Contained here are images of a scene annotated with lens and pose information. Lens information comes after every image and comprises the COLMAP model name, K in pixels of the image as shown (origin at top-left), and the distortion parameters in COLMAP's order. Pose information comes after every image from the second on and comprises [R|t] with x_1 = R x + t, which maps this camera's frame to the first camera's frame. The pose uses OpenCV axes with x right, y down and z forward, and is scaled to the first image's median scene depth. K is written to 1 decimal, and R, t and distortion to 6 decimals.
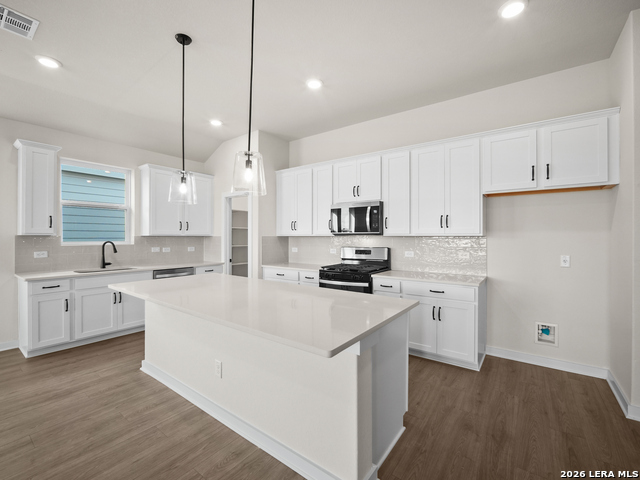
lens RADIAL K [[284.5, 0, 320.0], [0, 284.5, 240.0], [0, 0, 1]] dist [-0.022887, -0.000326]
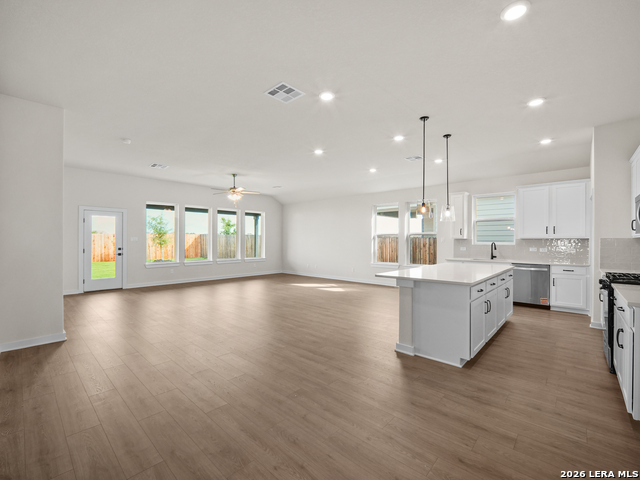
lens RADIAL K [[284.5, 0, 320.0], [0, 284.5, 240.0], [0, 0, 1]] dist [-0.022887, -0.000326]
pose [[-0.089821, 0.000282, -0.995958, 1.450121], [-0.012730, 0.999918, 0.001431, 0.004098], [0.995877, 0.012807, -0.089810, 0.300548]]
